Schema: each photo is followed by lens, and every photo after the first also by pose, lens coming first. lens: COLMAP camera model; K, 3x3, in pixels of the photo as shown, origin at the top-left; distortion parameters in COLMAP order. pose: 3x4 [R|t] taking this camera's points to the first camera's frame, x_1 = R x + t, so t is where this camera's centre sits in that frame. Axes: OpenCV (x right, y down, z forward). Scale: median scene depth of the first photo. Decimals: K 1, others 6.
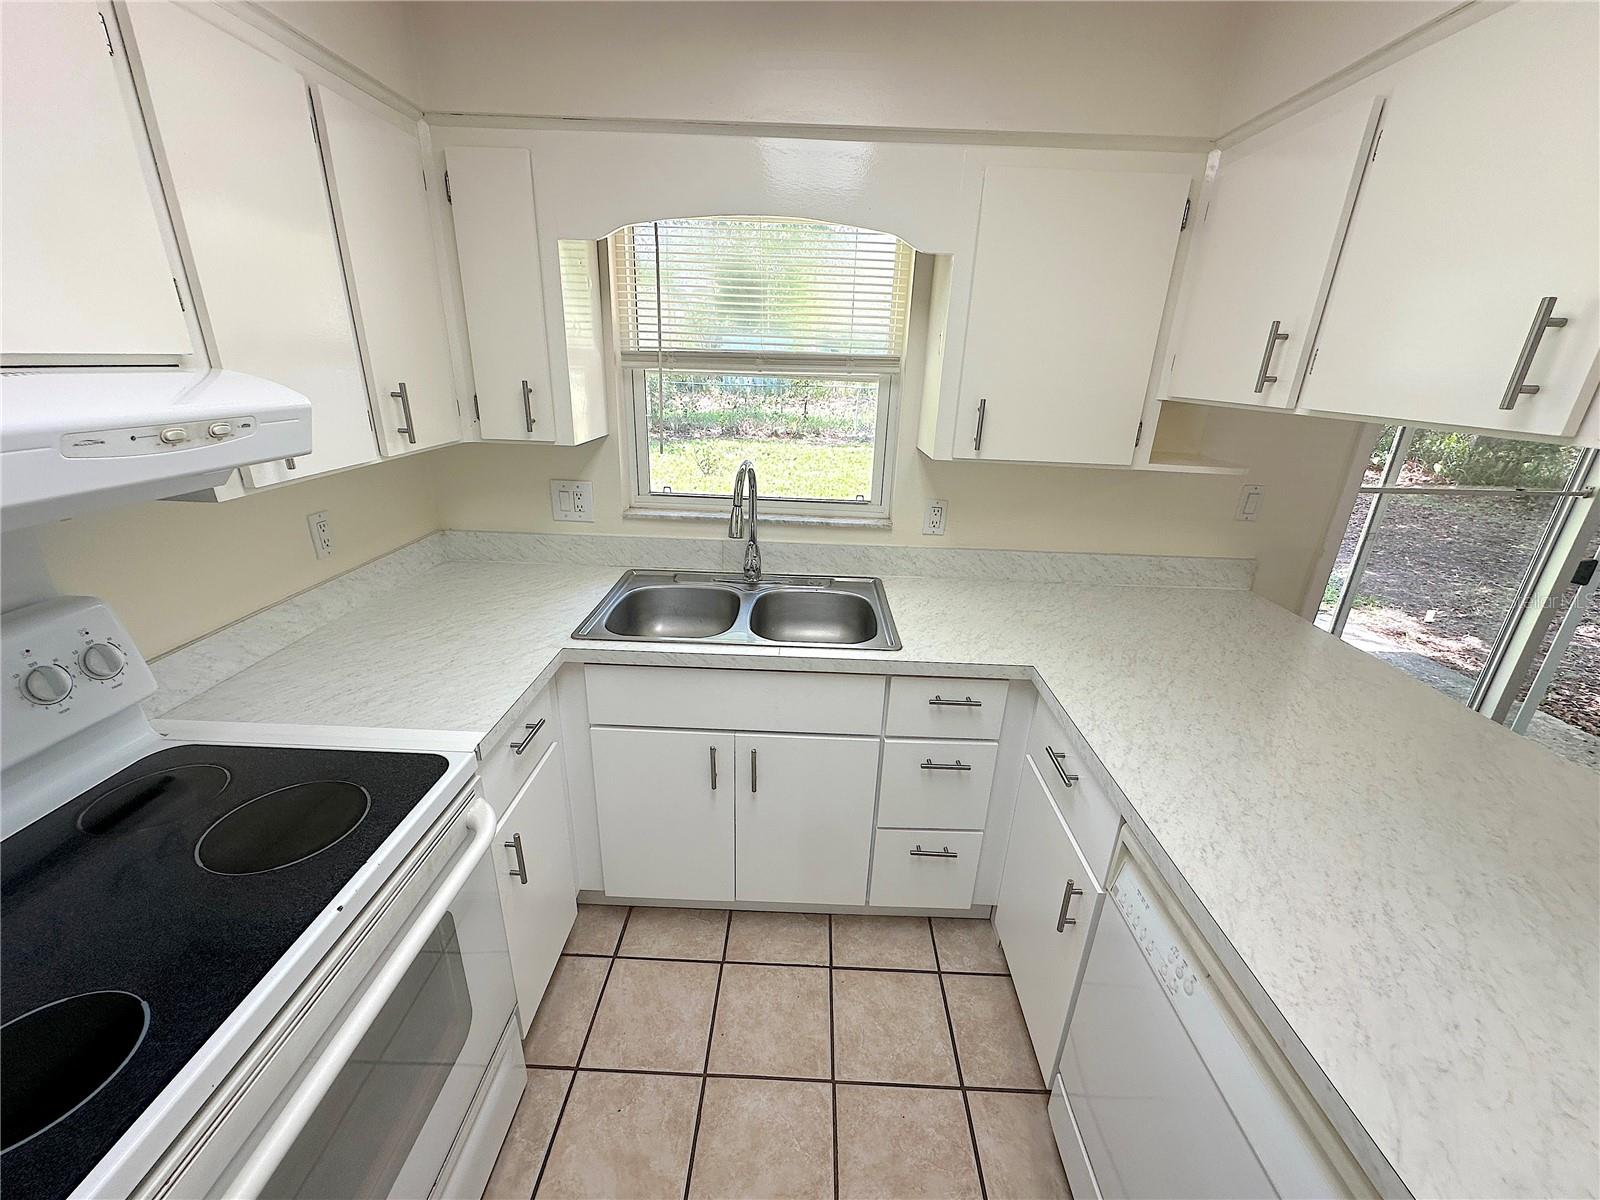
lens RADIAL K [[640.2, 0, 800.0], [0, 640.2, 600.0], [0, 0, 1]] dist [-0.003199, 0.000310]
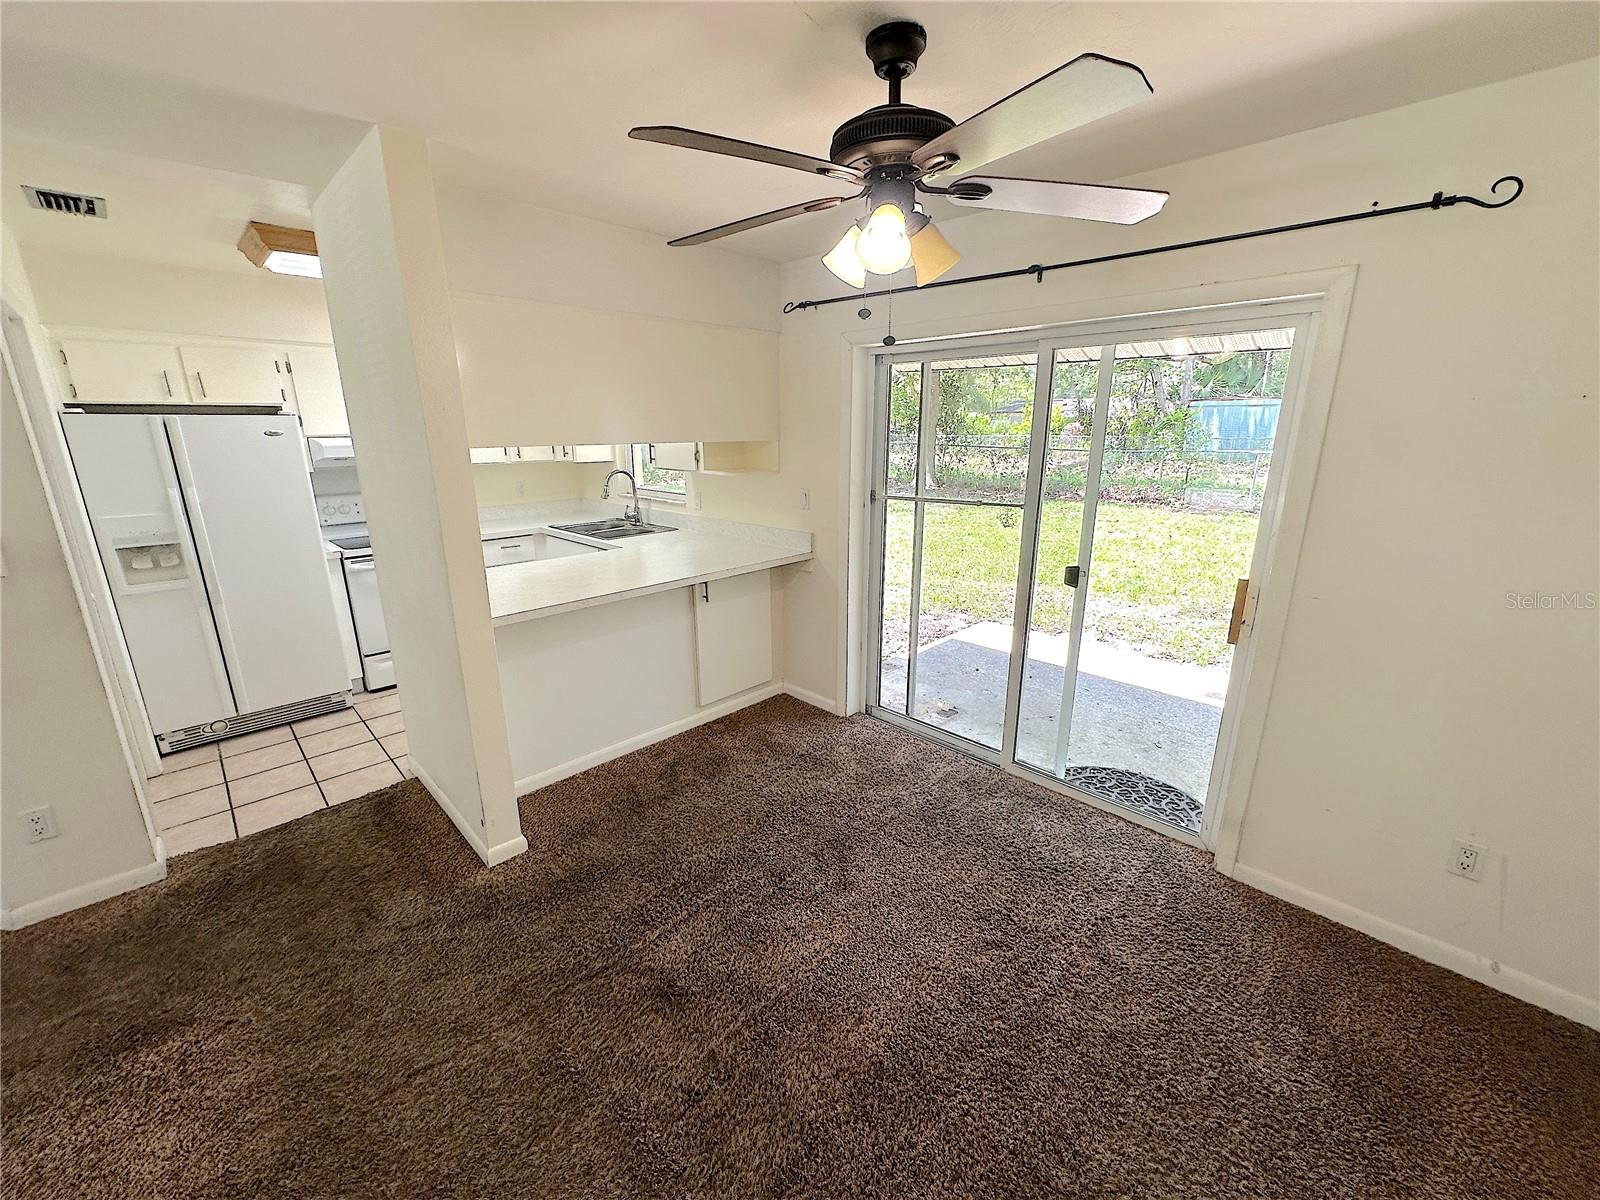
lens RADIAL K [[640.2, 0, 800.0], [0, 640.2, 600.0], [0, 0, 1]] dist [-0.003199, 0.000310]
pose [[0.728931, 0.140974, -0.669915, 2.261762], [-0.211687, 0.977024, -0.024736, 0.195122], [0.651036, 0.159843, 0.742026, -0.310456]]
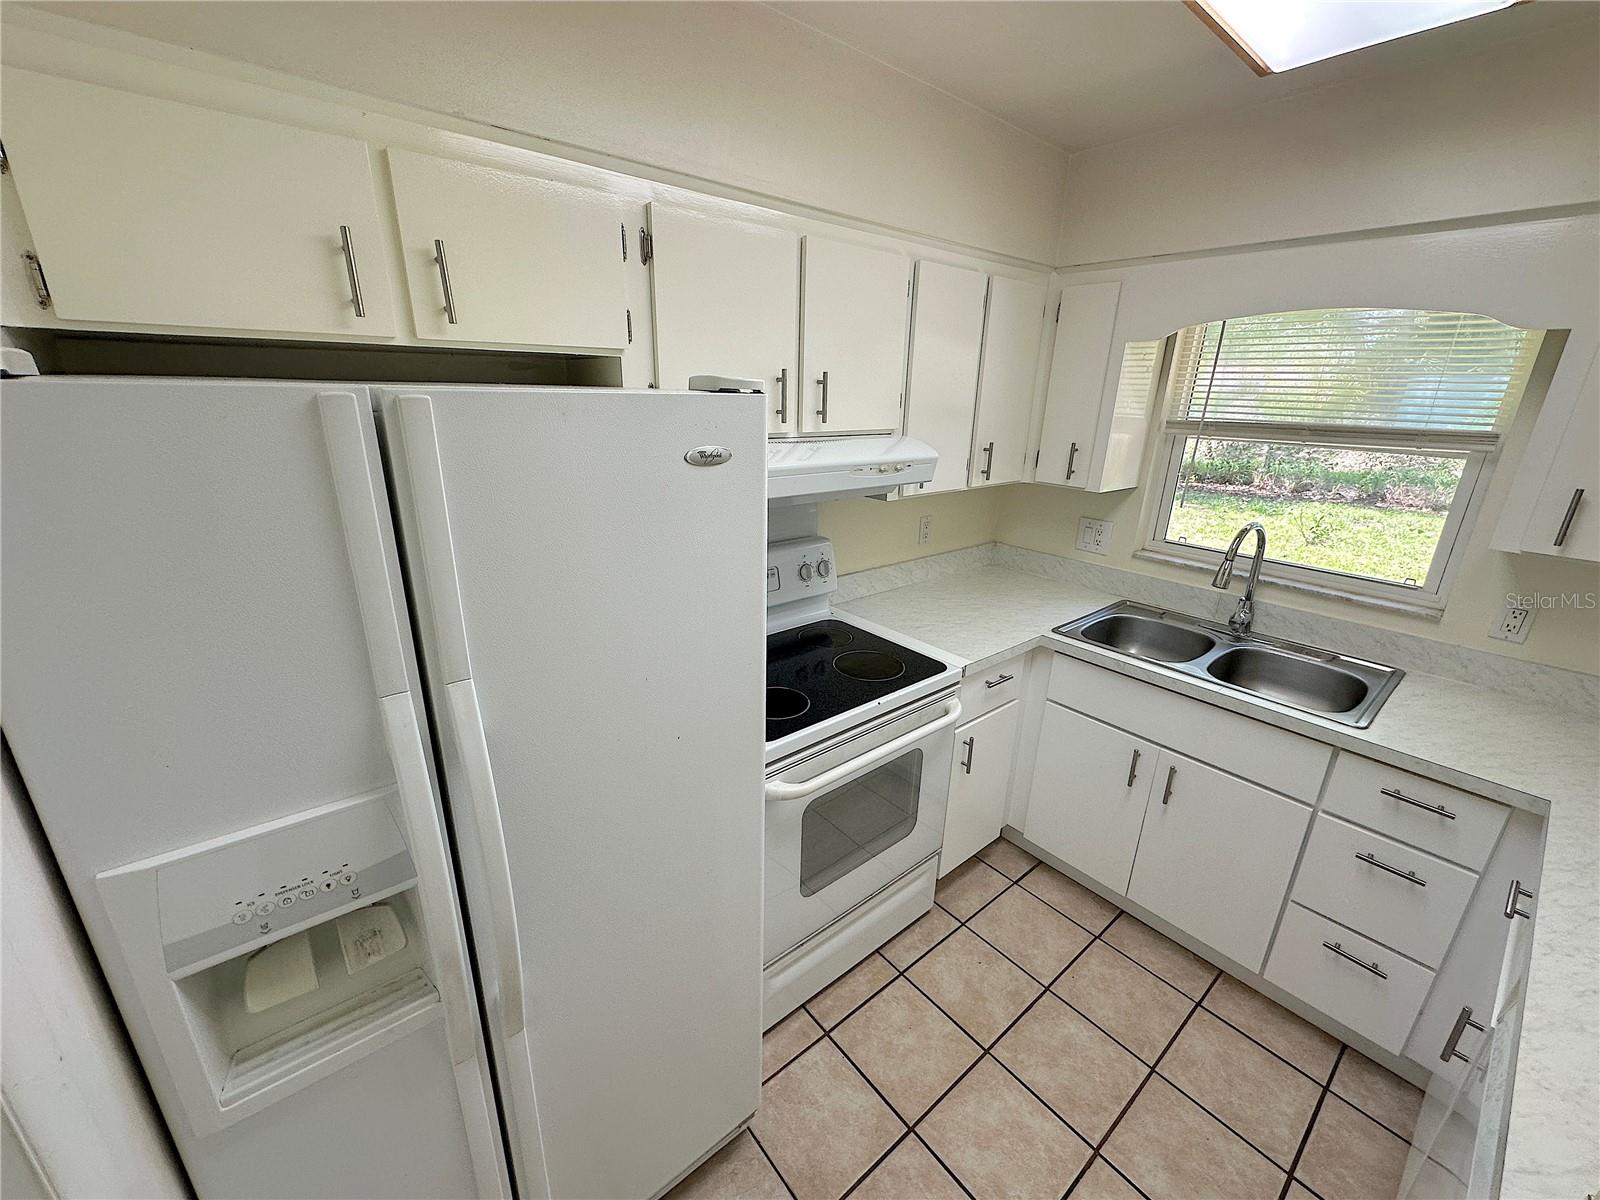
lens RADIAL K [[640.2, 0, 800.0], [0, 640.2, 600.0], [0, 0, 1]] dist [-0.003199, 0.000310]
pose [[0.655354, 0.223557, -0.721480, 0.237530], [-0.267923, 0.961887, 0.054681, 0.060876], [0.706207, 0.157466, 0.690273, -0.294771]]
